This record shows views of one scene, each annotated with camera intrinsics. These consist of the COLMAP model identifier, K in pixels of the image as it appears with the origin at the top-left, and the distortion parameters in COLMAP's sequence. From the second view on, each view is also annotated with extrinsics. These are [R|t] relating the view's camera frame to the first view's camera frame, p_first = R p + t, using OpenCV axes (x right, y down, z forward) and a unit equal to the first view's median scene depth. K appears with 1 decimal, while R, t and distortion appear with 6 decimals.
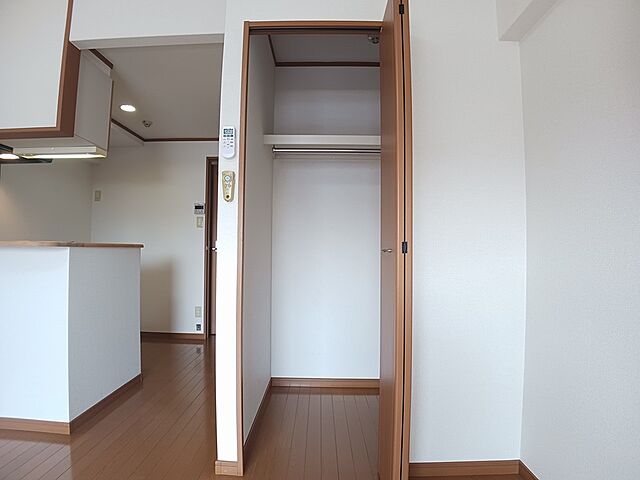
lens RADIAL K [[324.9, 0, 320.0], [0, 324.9, 240.0], [0, 0, 1]] dist [-0.071816, 0.000232]
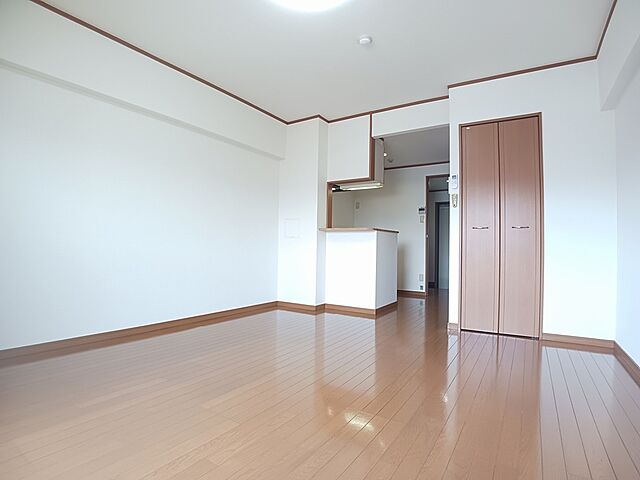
lens RADIAL K [[324.9, 0, 320.0], [0, 324.9, 240.0], [0, 0, 1]] dist [-0.071816, 0.000232]
pose [[0.834593, -0.006012, -0.550834, 0.131811], [0.007008, 0.999975, -0.000295, 0.082918], [0.550822, -0.003614, 0.834615, -1.114572]]
